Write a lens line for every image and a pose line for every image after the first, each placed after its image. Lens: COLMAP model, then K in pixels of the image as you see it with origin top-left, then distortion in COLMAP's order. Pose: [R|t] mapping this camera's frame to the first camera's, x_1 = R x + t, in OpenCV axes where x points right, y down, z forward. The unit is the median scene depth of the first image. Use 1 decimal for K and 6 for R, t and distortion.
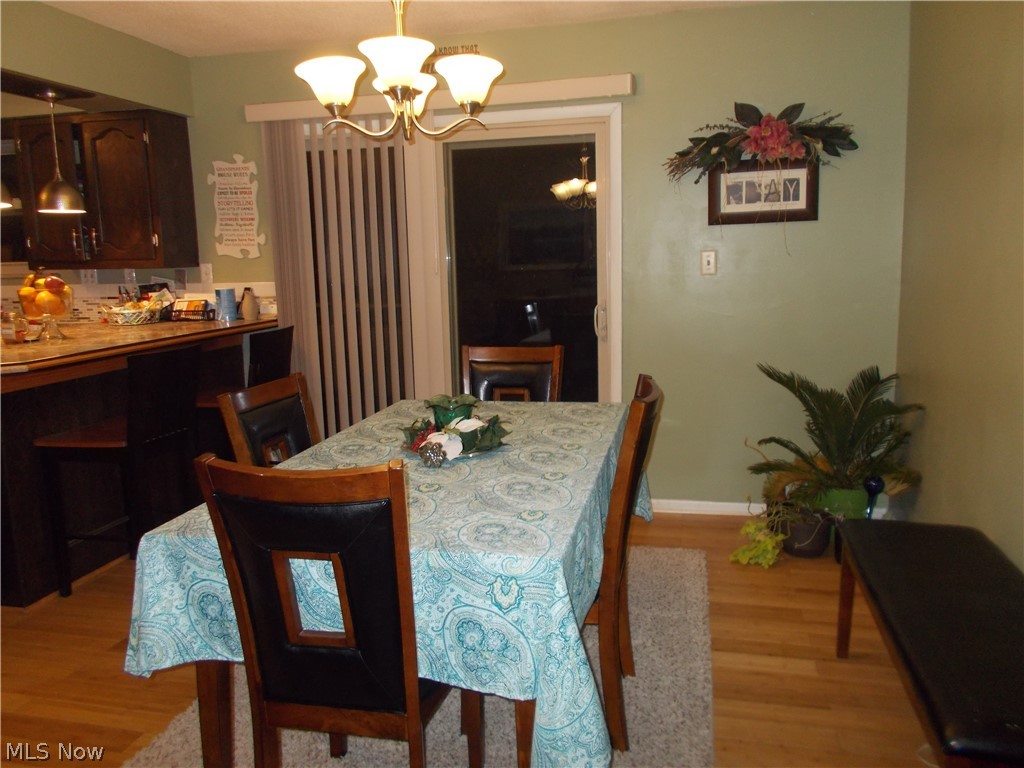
lens RADIAL K [[789.5, 0, 512.0], [0, 789.5, 384.0], [0, 0, 1]] dist [0.010707, -0.053589]
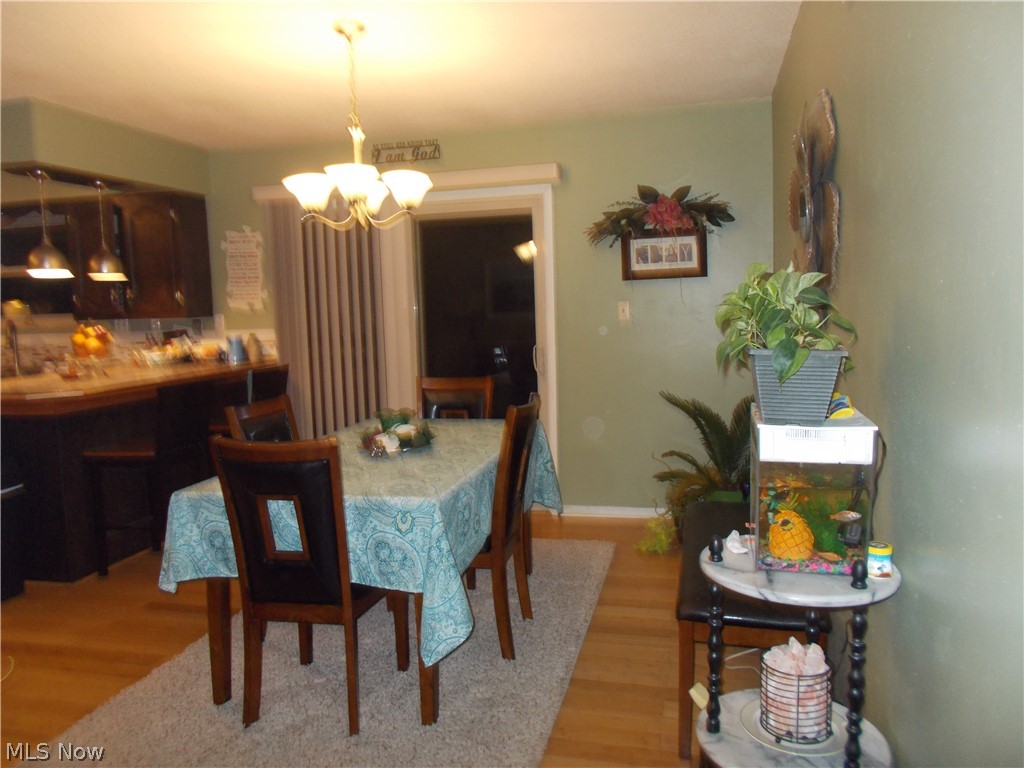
lens RADIAL K [[789.5, 0, 512.0], [0, 789.5, 384.0], [0, 0, 1]] dist [0.010707, -0.053589]
pose [[0.999894, -0.005192, -0.013626, 0.137336], [0.004363, 0.998179, -0.060163, 0.051417], [0.013913, 0.060098, 0.998096, -0.347036]]
